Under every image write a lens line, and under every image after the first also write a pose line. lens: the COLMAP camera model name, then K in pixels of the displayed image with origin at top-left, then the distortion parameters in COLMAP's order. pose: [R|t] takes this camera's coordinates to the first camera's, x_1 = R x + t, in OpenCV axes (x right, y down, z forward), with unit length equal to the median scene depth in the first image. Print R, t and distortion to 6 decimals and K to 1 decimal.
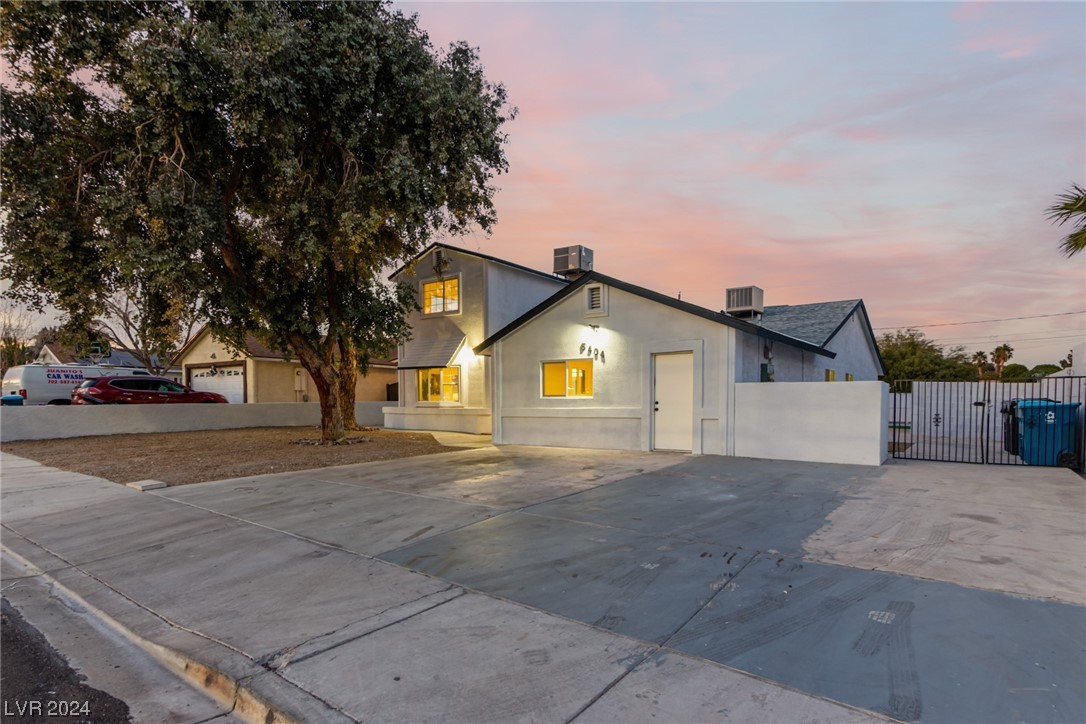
lens RADIAL K [[558.5, 0, 543.5], [0, 558.5, 413.2], [0, 0, 1]] dist [0.028442, 0.000088]
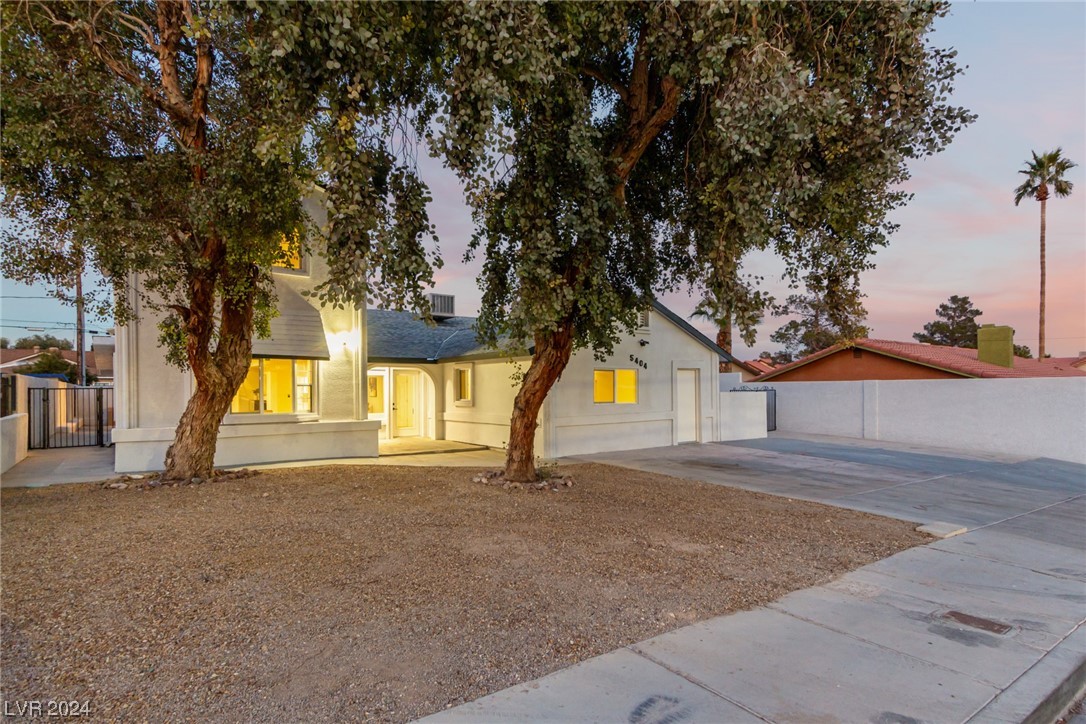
lens RADIAL K [[573.6, 0, 543.4], [0, 573.6, 391.2], [0, 0, 1]] dist [0.000740, -0.000097]
pose [[0.310508, -0.005350, 0.950556, -1.080798], [0.025017, 0.999684, -0.002545, -0.055477], [-0.950241, 0.024570, 0.310544, 0.829738]]
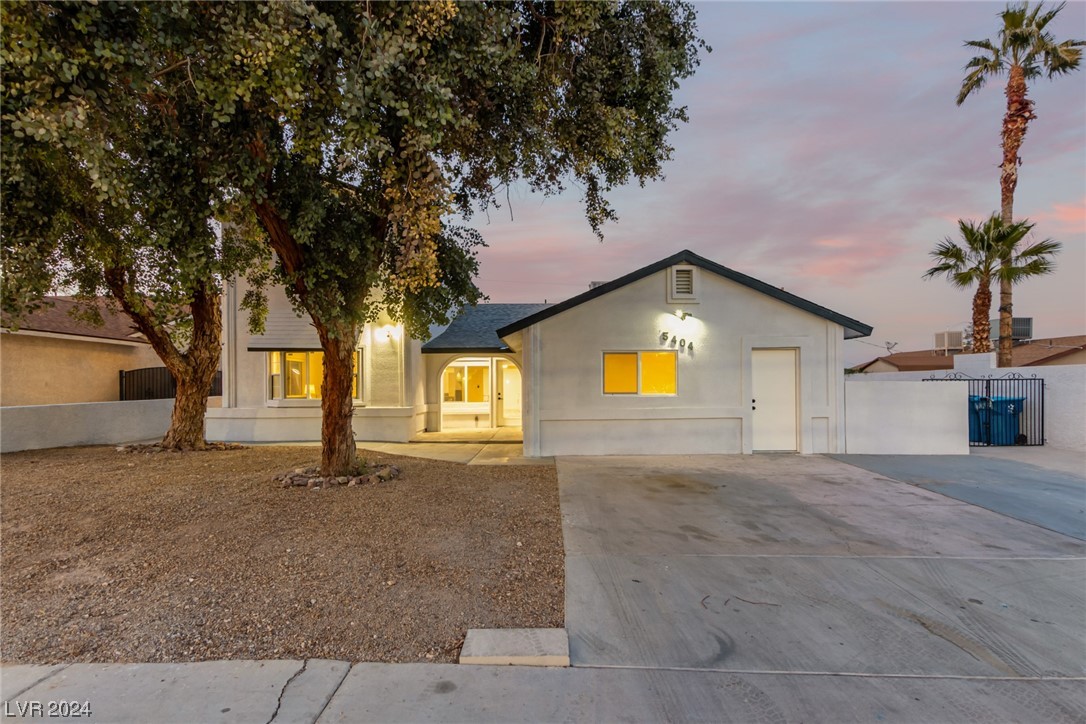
lens RADIAL K [[563.1, 0, 537.7], [0, 563.1, 369.0], [0, 0, 1]] dist [0.027134, -0.000988]
pose [[0.807755, 0.012149, 0.589394, -0.605378], [0.017658, 0.998840, -0.044789, -0.033778], [-0.589254, 0.046586, 0.806603, 0.426541]]
